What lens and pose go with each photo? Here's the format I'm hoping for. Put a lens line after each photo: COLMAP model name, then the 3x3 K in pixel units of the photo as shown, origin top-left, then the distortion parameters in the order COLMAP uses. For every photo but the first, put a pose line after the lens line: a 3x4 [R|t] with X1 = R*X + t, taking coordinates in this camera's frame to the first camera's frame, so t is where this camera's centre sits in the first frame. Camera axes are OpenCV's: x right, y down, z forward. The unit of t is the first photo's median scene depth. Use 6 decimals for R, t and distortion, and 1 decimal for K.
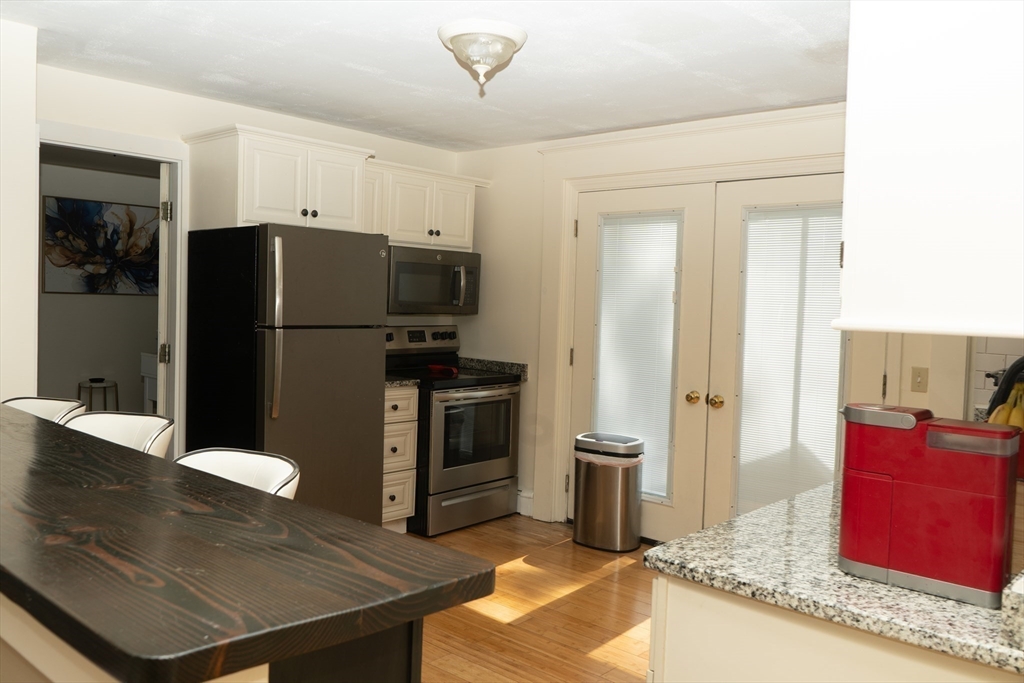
lens RADIAL K [[842.4, 0, 512.0], [0, 842.4, 341.5], [0, 0, 1]] dist [-0.004721, -0.004130]
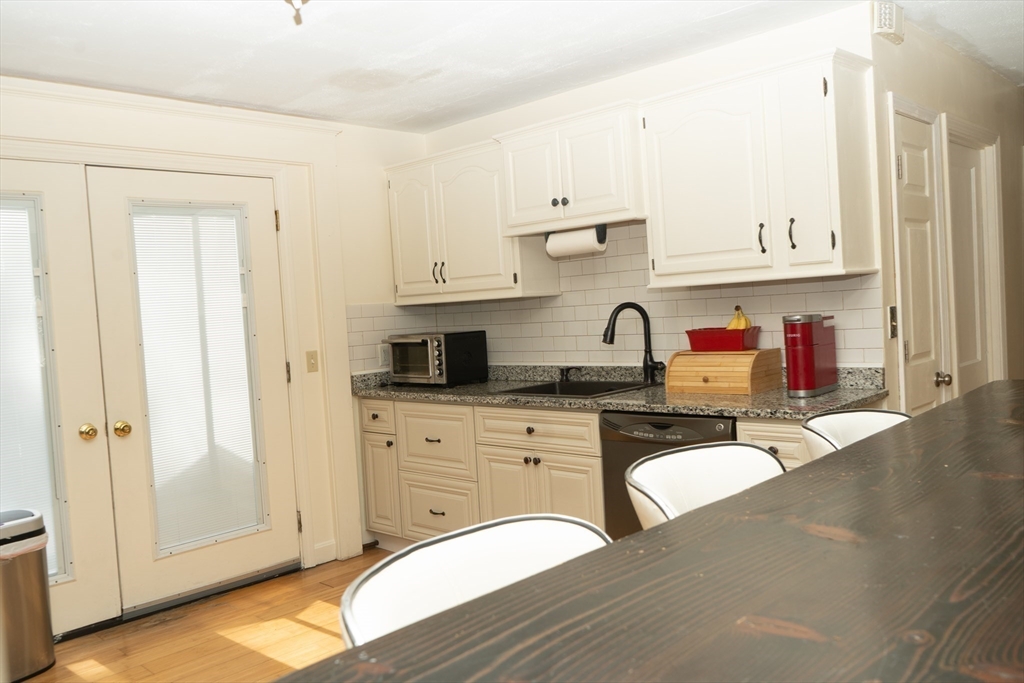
lens RADIAL K [[817.5, 0, 512.0], [0, 817.5, 341.5], [0, 0, 1]] dist [-0.003485, -0.000815]
pose [[0.045219, -0.074061, 0.996228, -0.582762], [0.115086, 0.990995, 0.068448, -0.026682], [-0.992326, 0.111557, 0.053335, 0.599358]]
